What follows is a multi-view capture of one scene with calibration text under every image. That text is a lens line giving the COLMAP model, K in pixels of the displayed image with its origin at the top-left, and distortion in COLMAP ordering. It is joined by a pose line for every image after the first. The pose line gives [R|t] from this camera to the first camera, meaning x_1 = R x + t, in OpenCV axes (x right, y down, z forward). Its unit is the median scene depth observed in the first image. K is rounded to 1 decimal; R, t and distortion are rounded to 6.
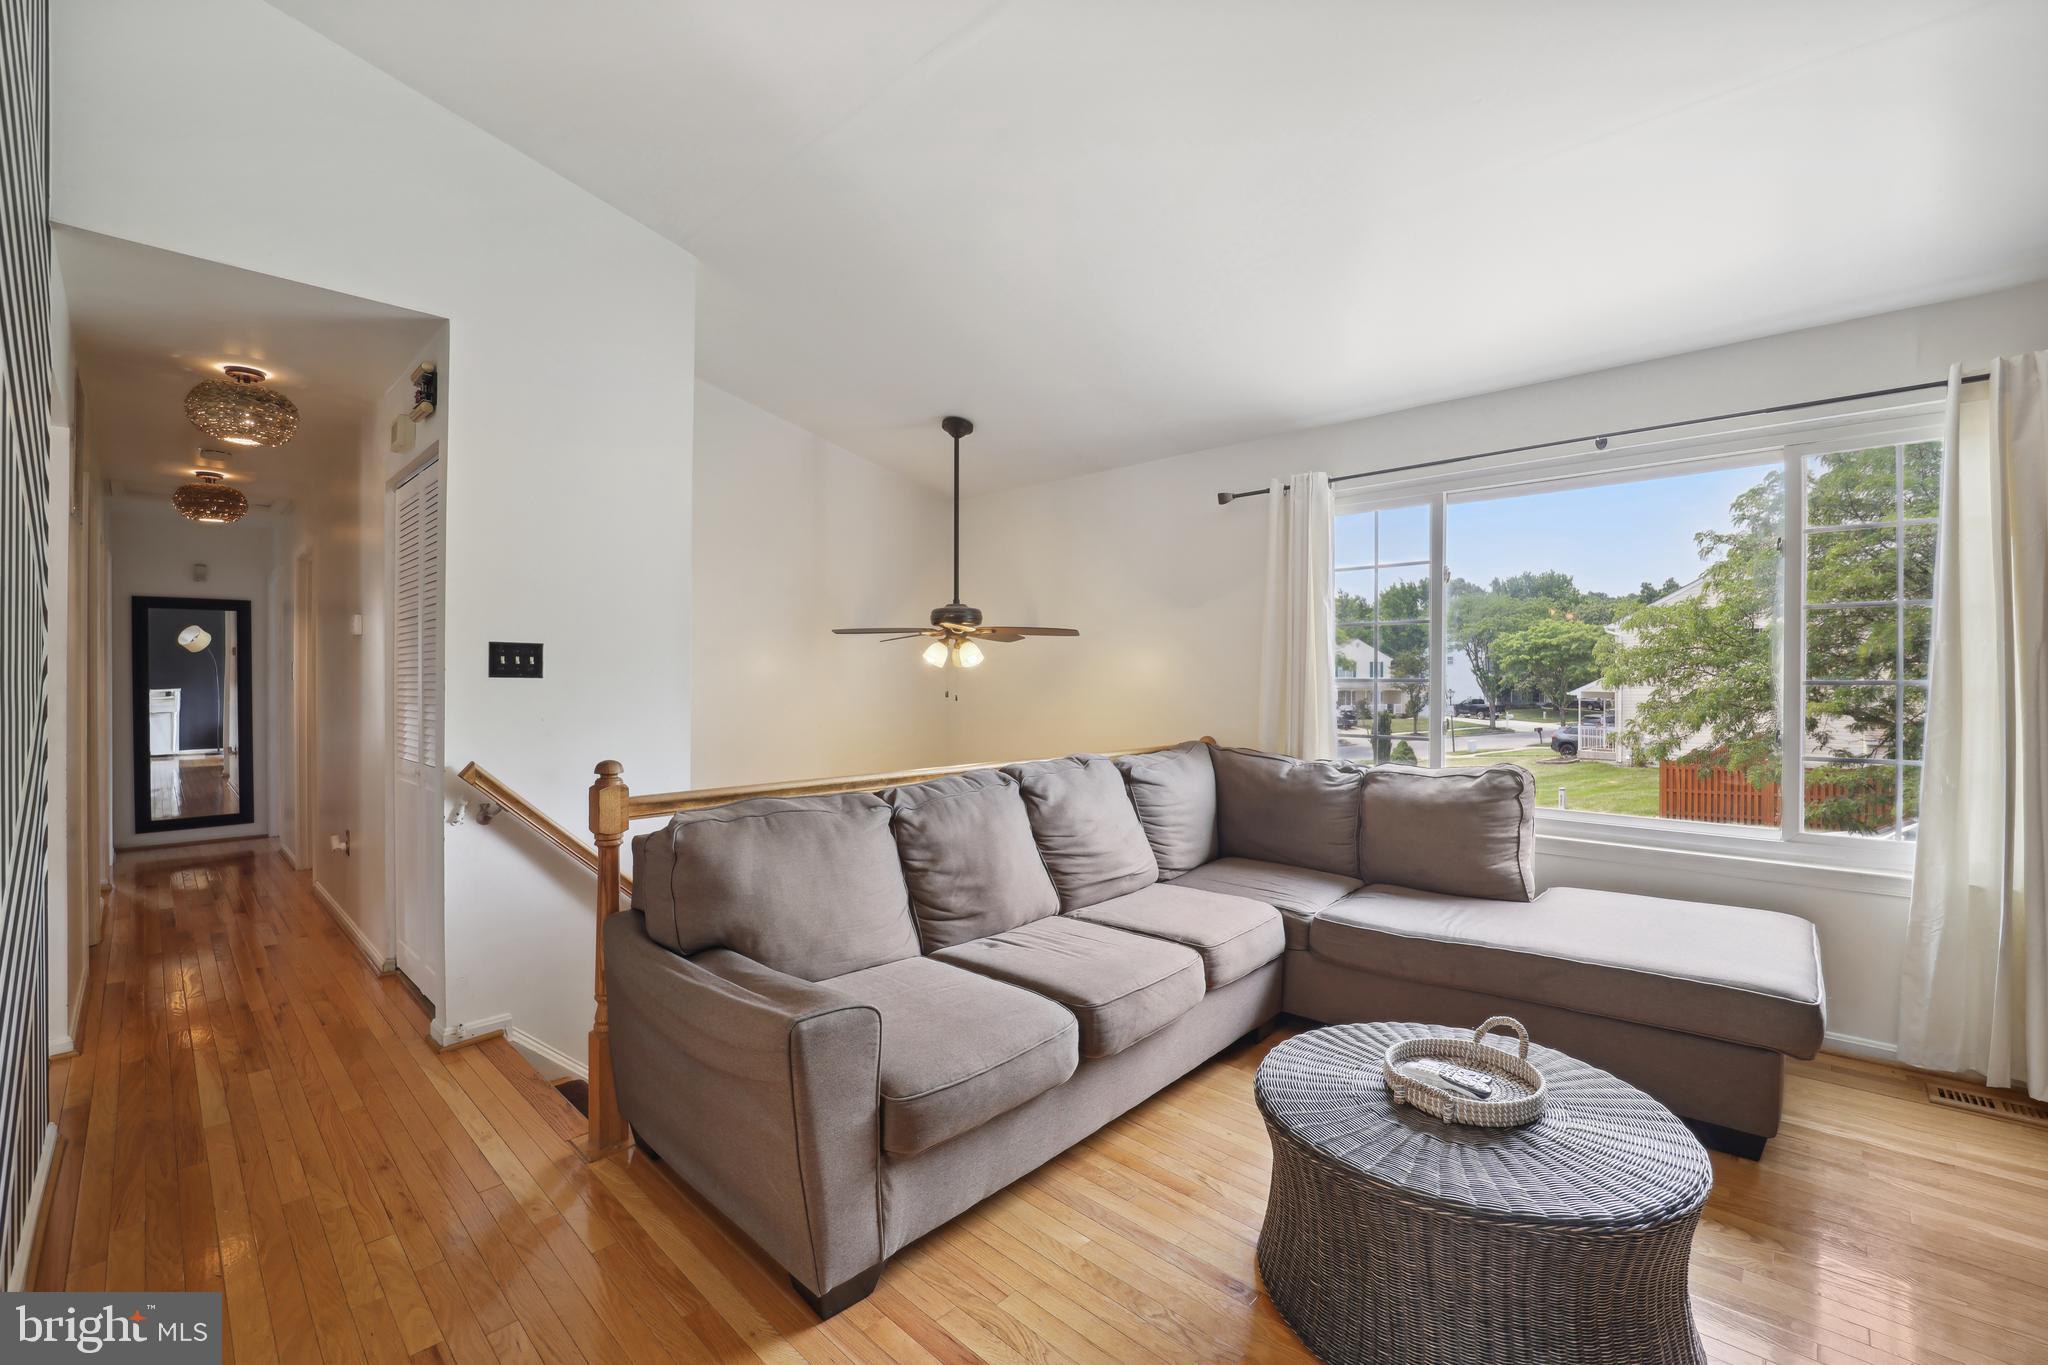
lens RADIAL K [[851.8, 0, 1022.2], [0, 851.8, 681.5], [0, 0, 1]] dist [-0.013659, -0.001003]
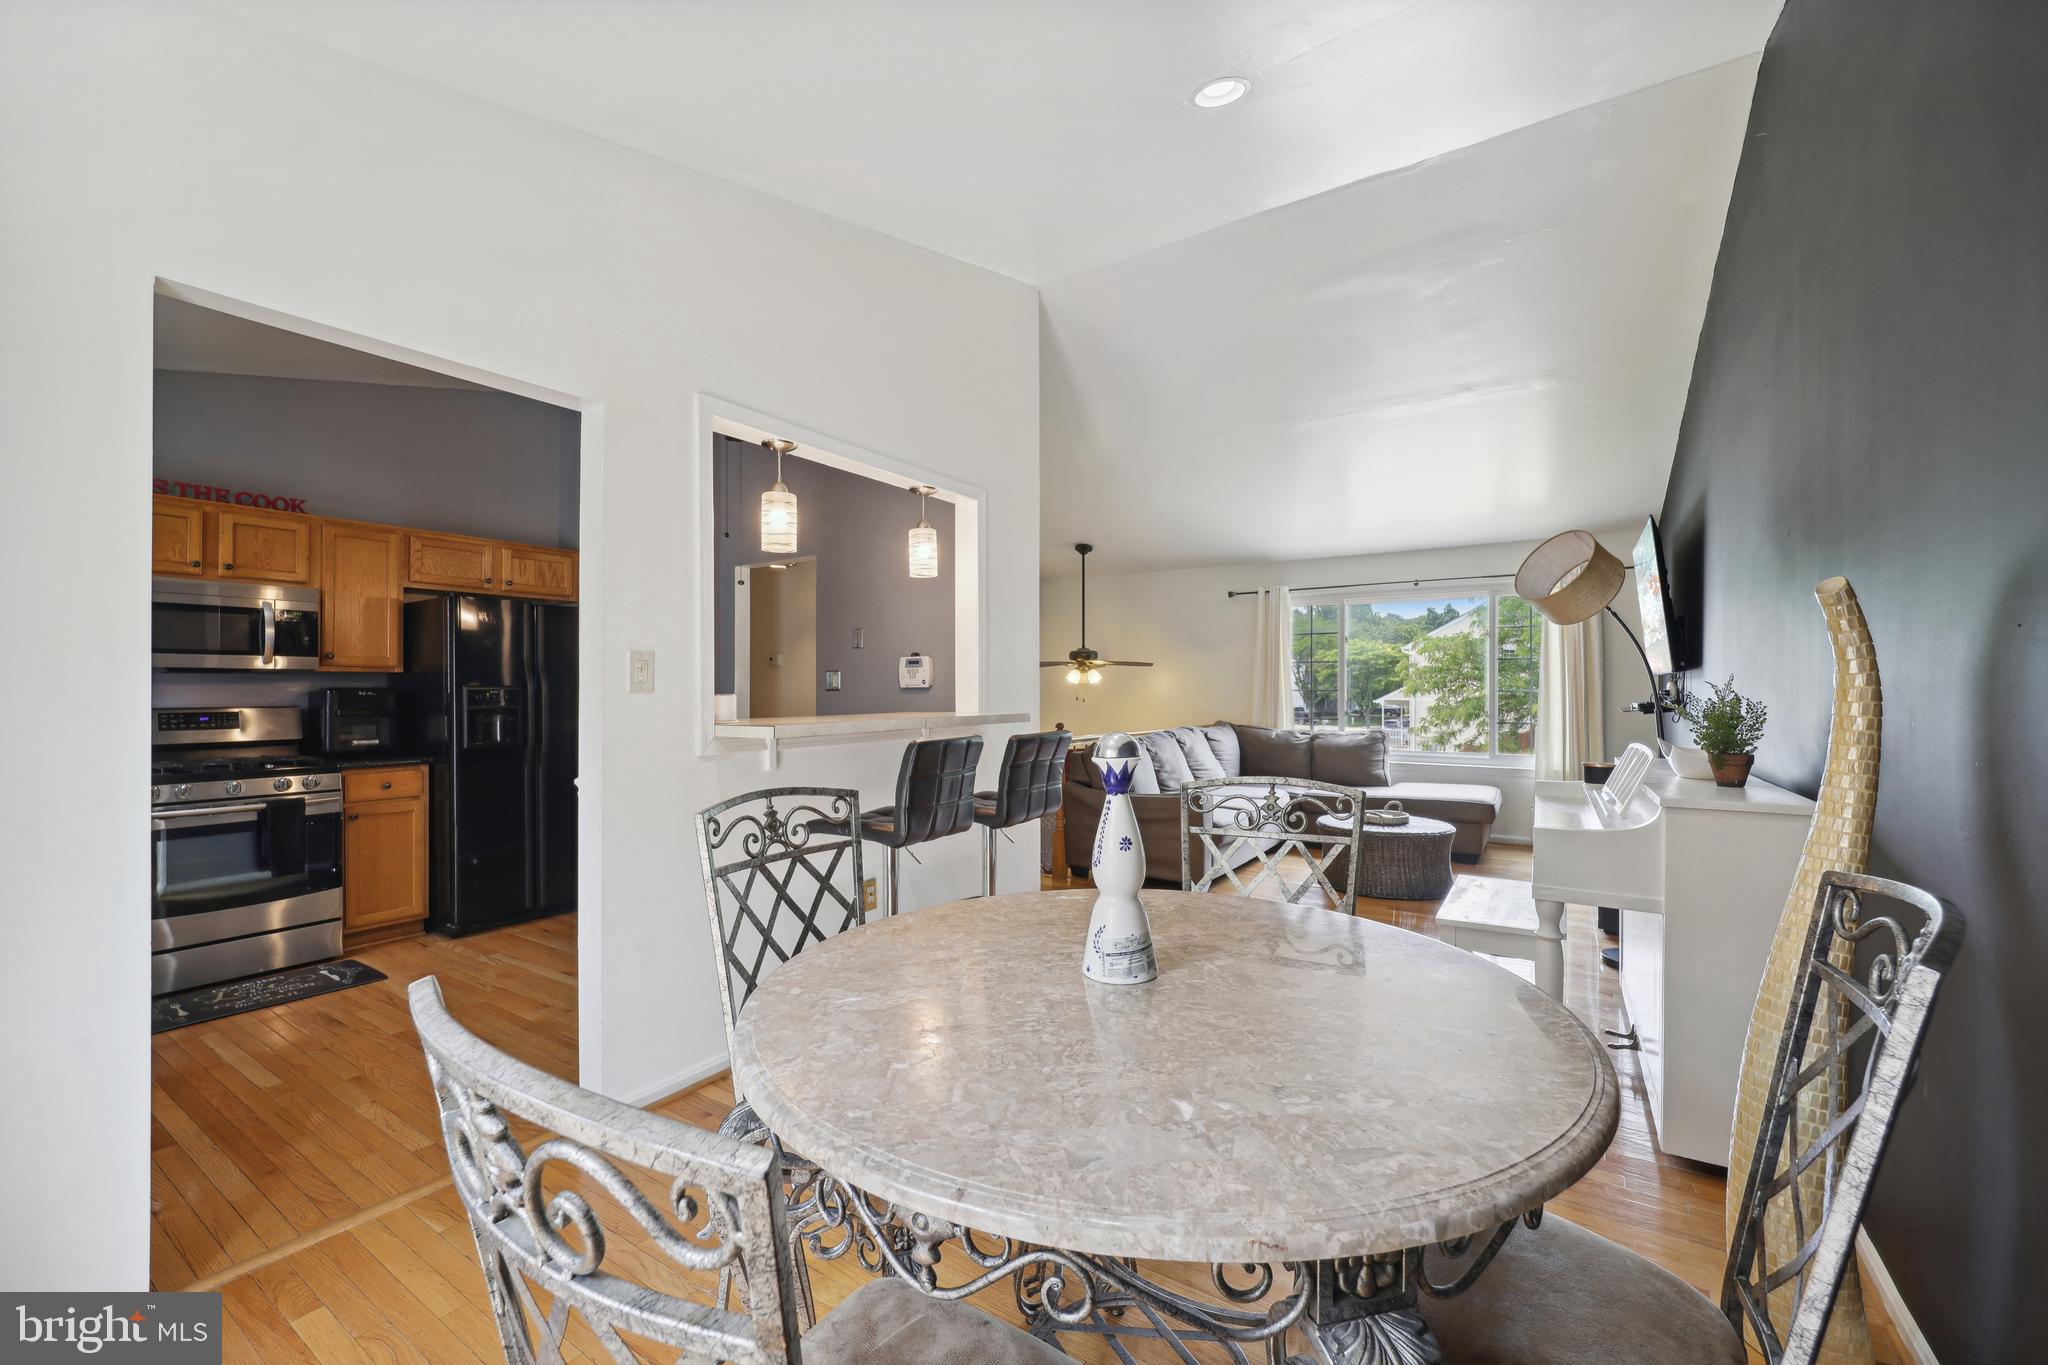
lens RADIAL K [[817.2, 0, 1017.7], [0, 817.2, 682.0], [0, 0, 1]] dist [-0.003992, -0.000704]
pose [[0.986199, -0.000852, 0.165563, -0.505594], [0.003136, 0.999904, -0.013531, 0.003140], [-0.165536, 0.013863, 0.986106, -0.676596]]
